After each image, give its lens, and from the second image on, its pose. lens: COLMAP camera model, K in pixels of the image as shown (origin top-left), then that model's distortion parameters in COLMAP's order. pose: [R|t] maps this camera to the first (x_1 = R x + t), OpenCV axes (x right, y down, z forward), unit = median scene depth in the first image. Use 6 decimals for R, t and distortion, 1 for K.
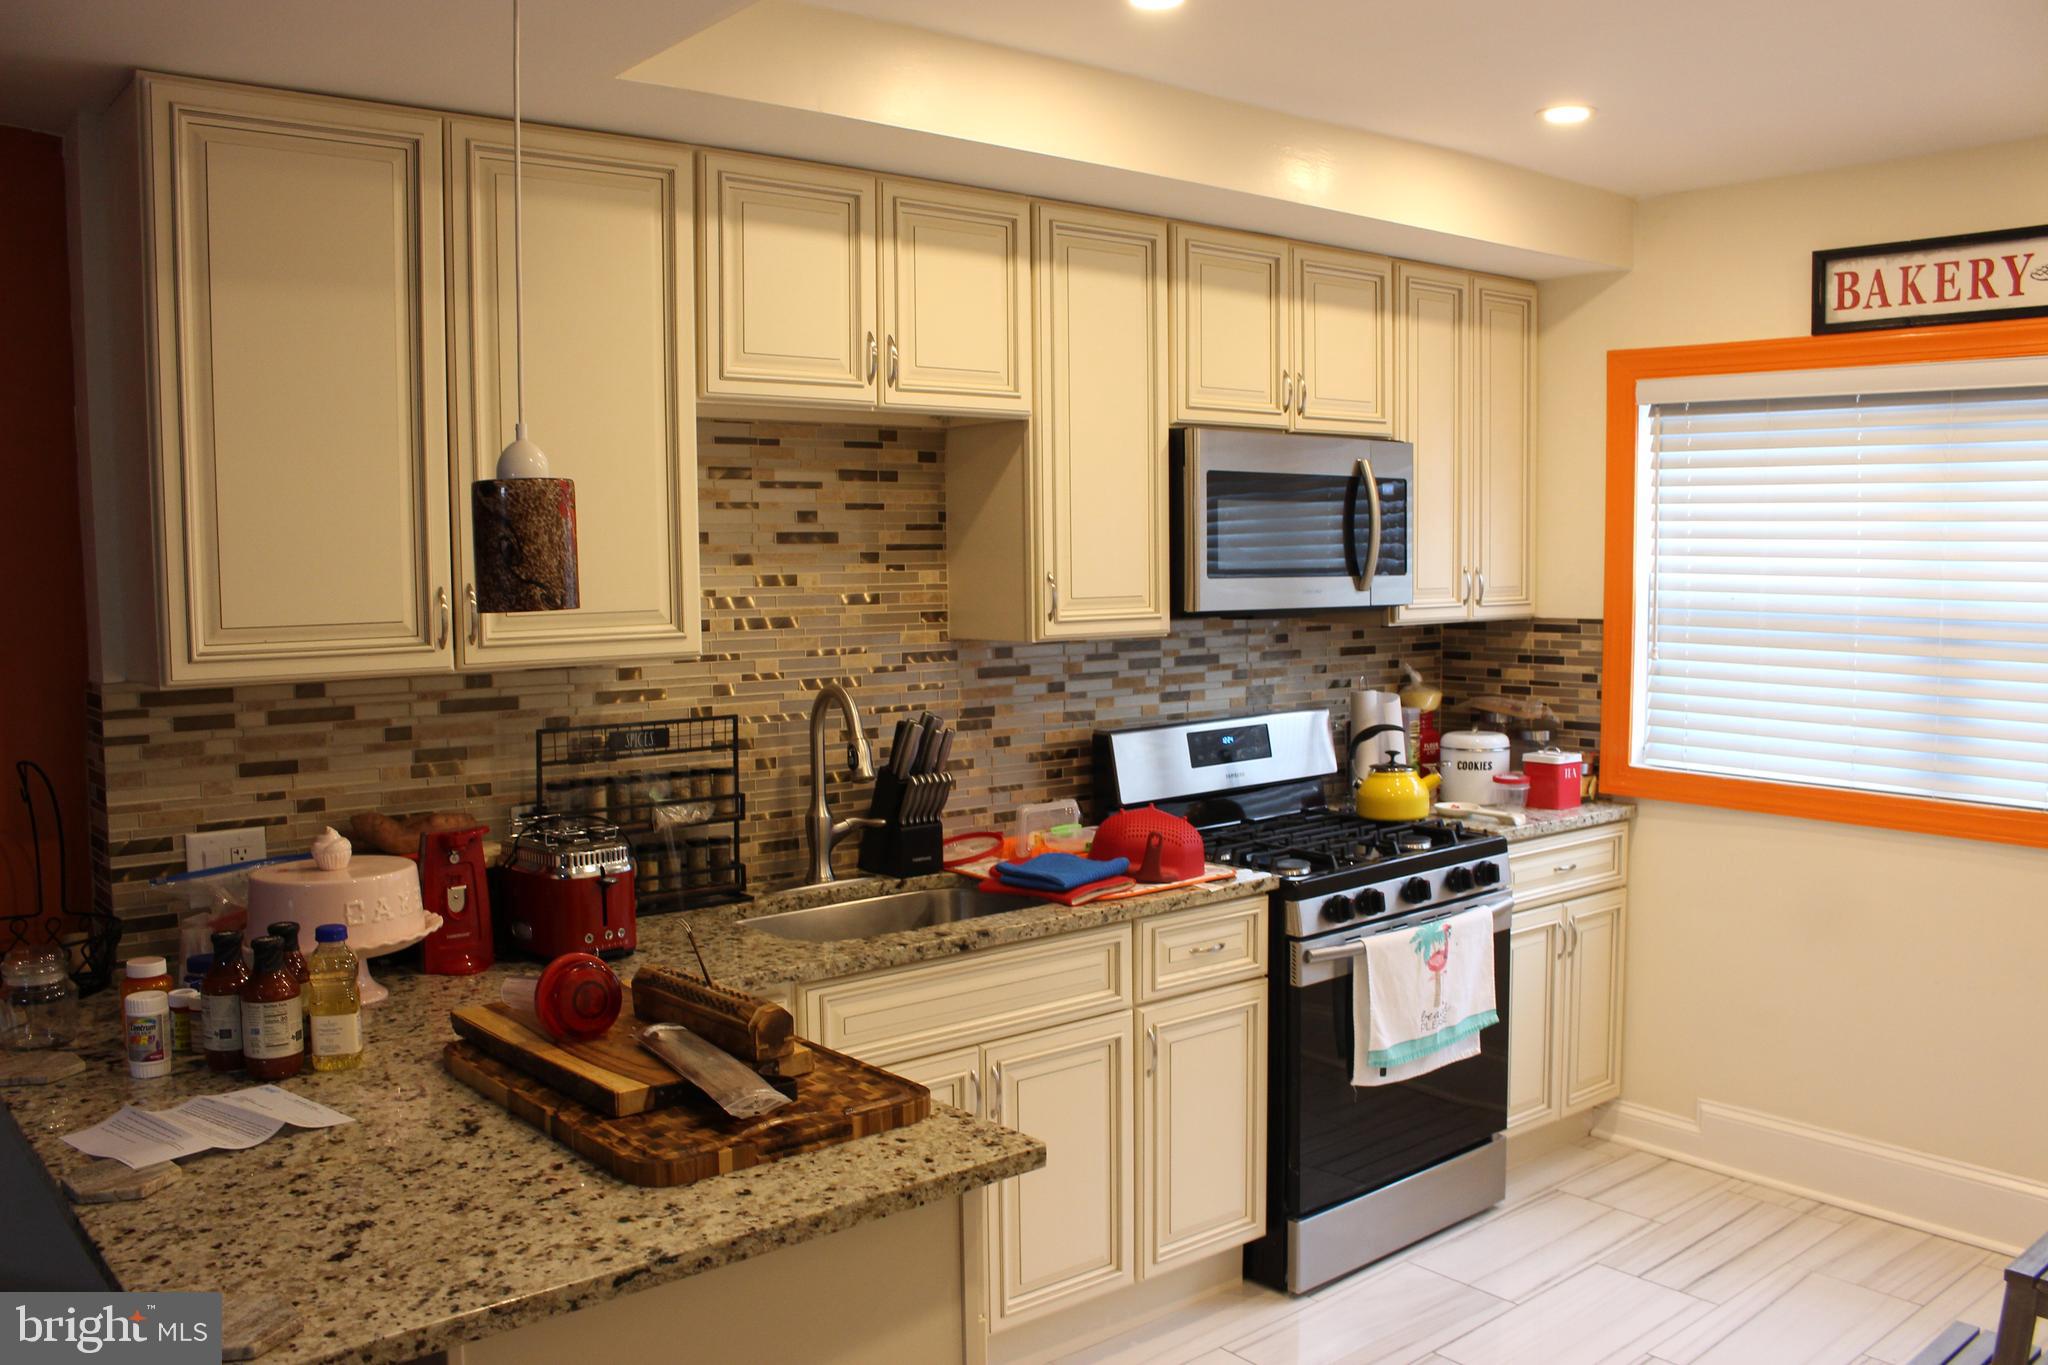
lens RADIAL K [[1696.2, 0, 1024.0], [0, 1696.2, 682.5], [0, 0, 1]] dist [-0.165822, 0.141791]
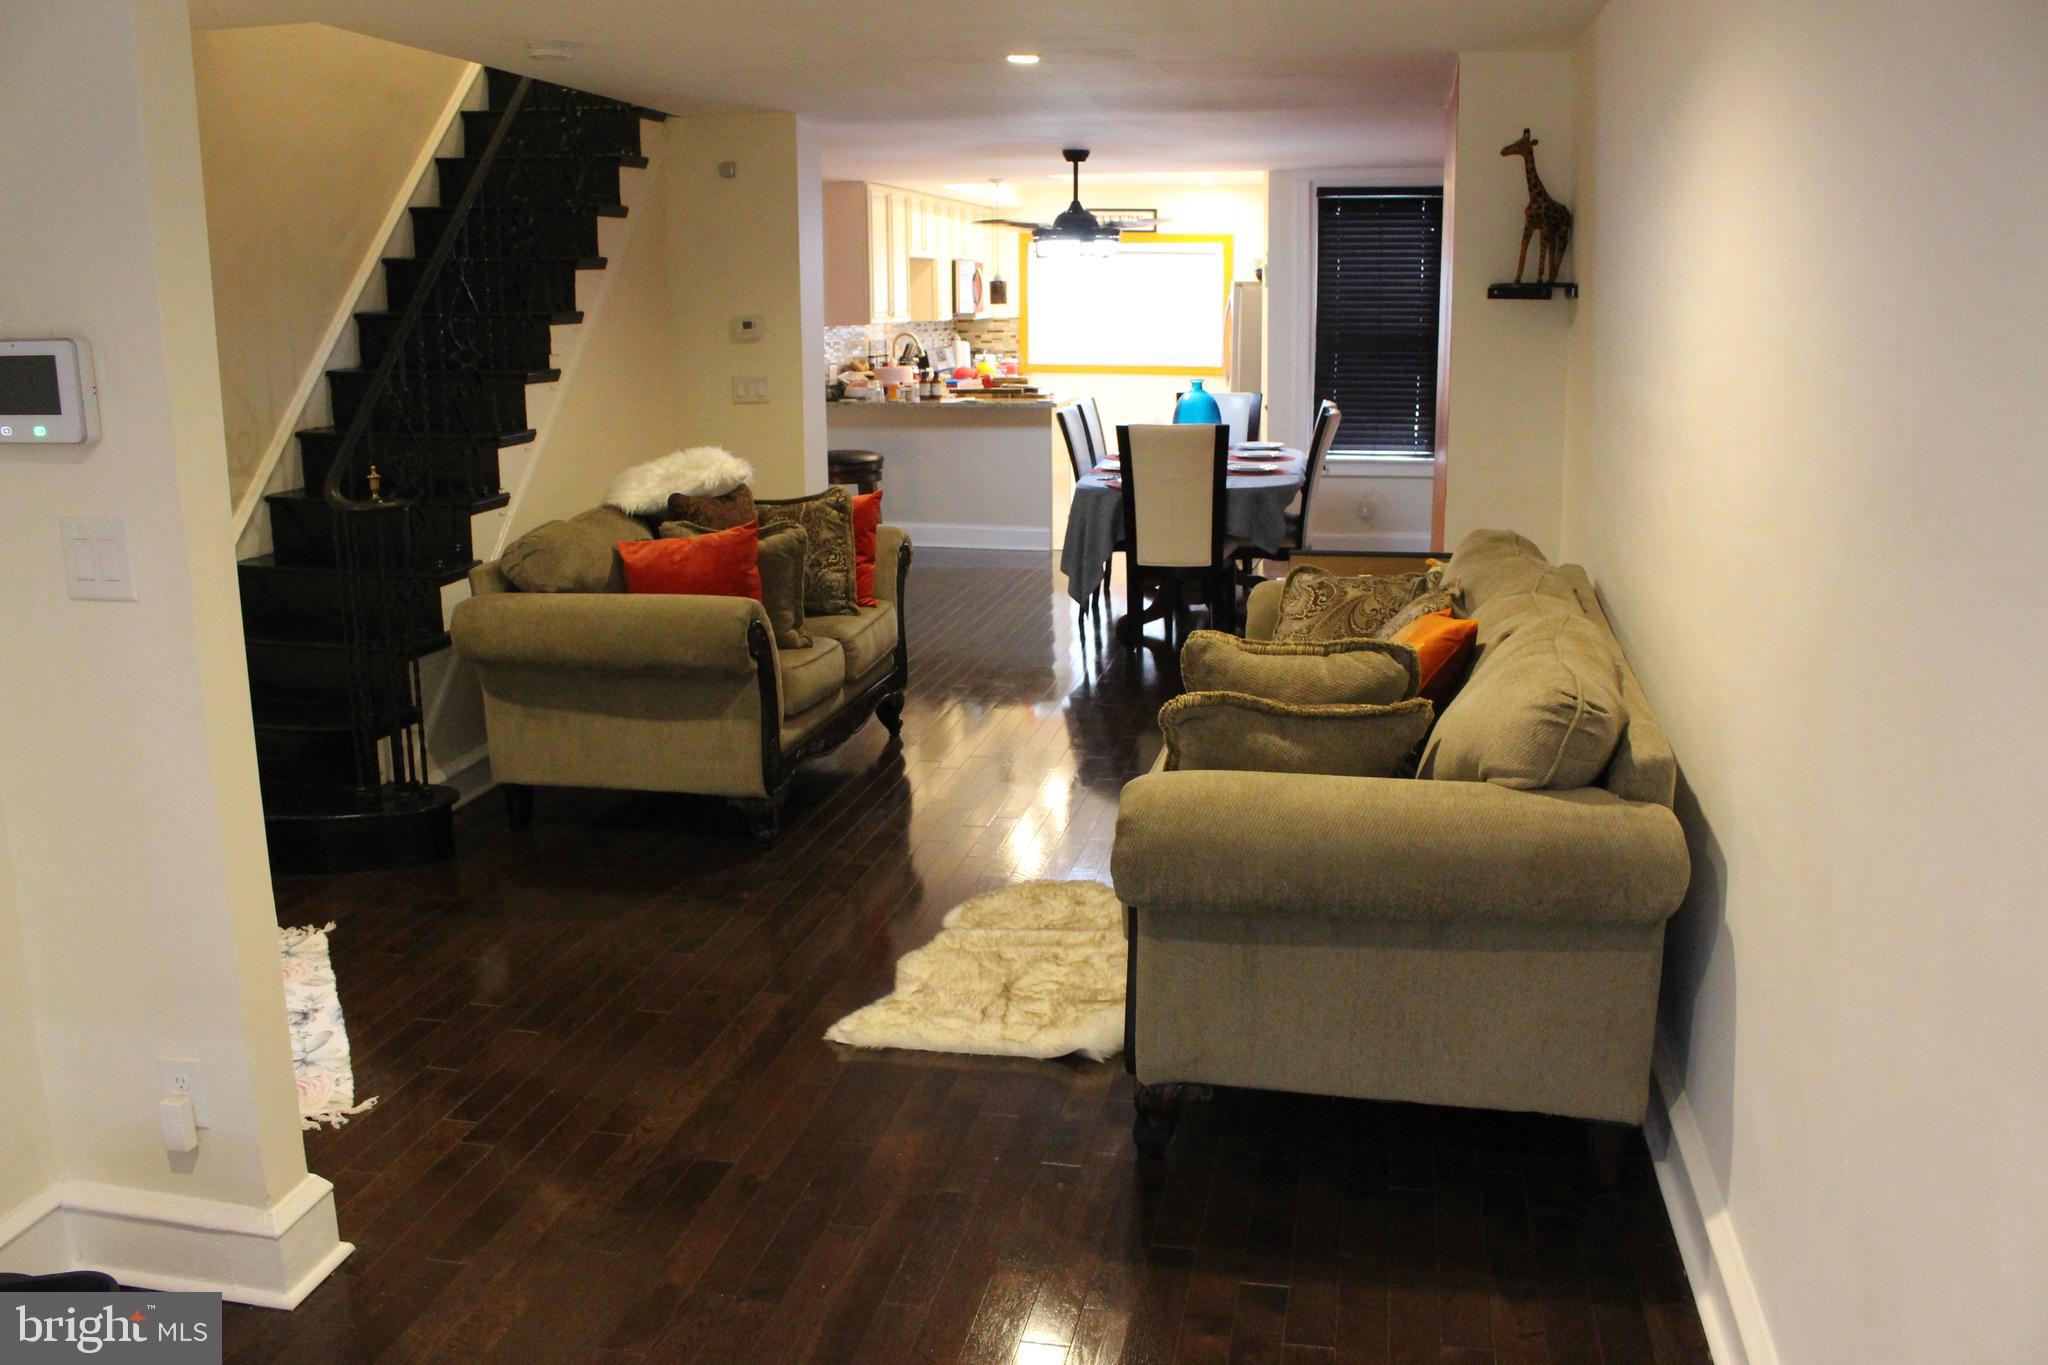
lens RADIAL K [[1696.2, 0, 1024.0], [0, 1696.2, 682.5], [0, 0, 1]] dist [-0.165822, 0.141791]
pose [[0.777233, -0.136366, 0.614258, -2.016660], [0.047462, 0.986157, 0.158874, 0.164013], [-0.627420, -0.094328, 0.772947, -1.834419]]
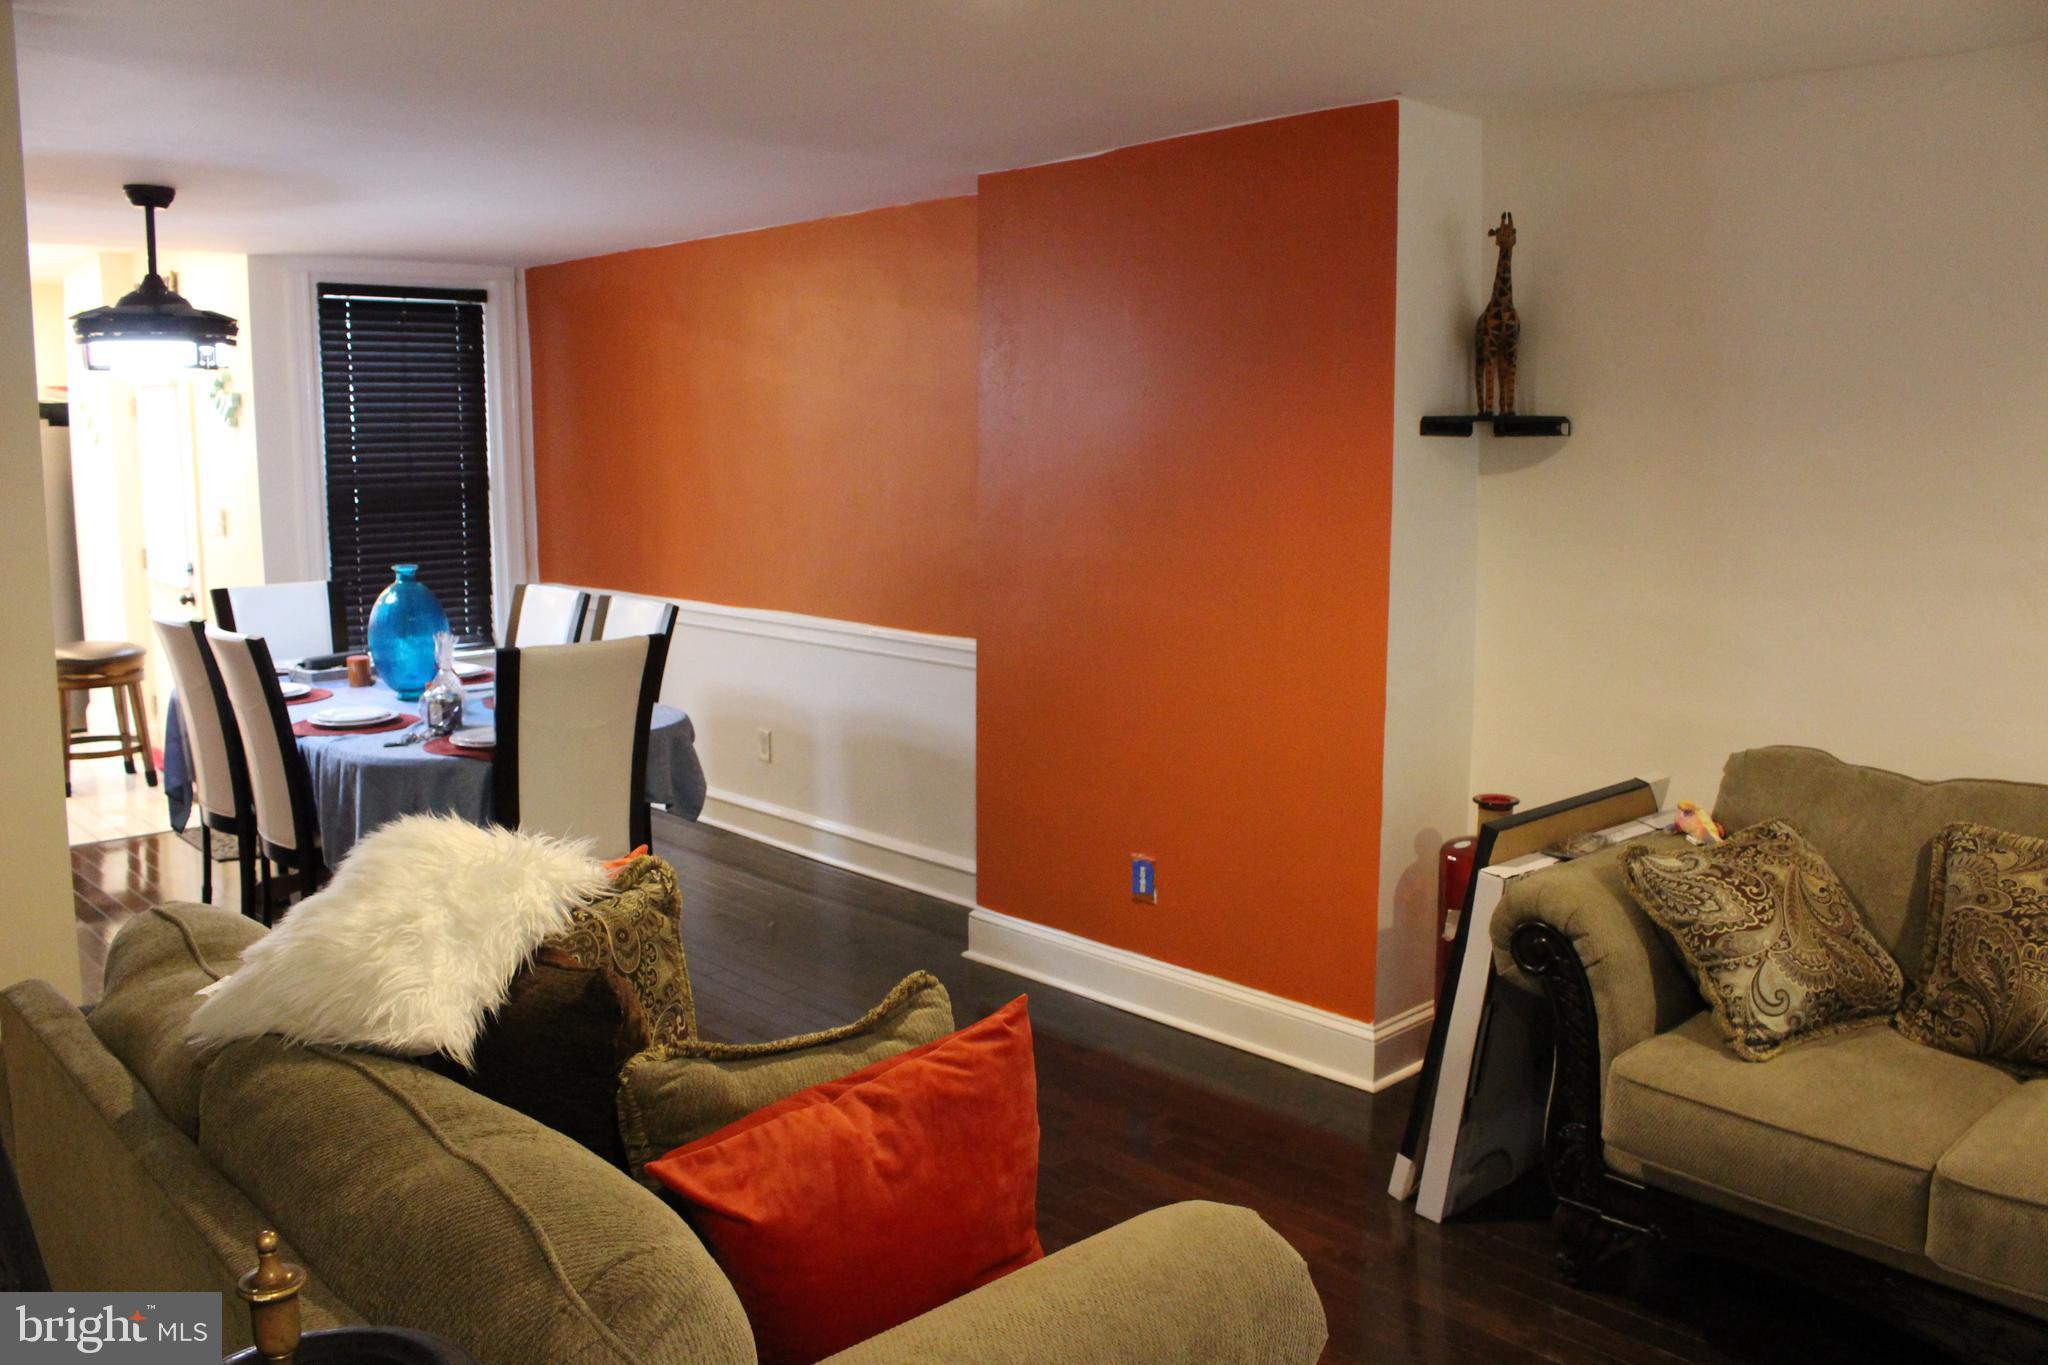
lens RADIAL K [[1696.2, 0, 1024.0], [0, 1696.2, 682.5], [0, 0, 1]] dist [-0.165822, 0.141791]
pose [[-0.071682, -0.133598, 0.988440, -1.838164], [0.073824, 0.987560, 0.138833, 0.072374], [-0.994692, 0.082922, -0.060928, -0.607666]]
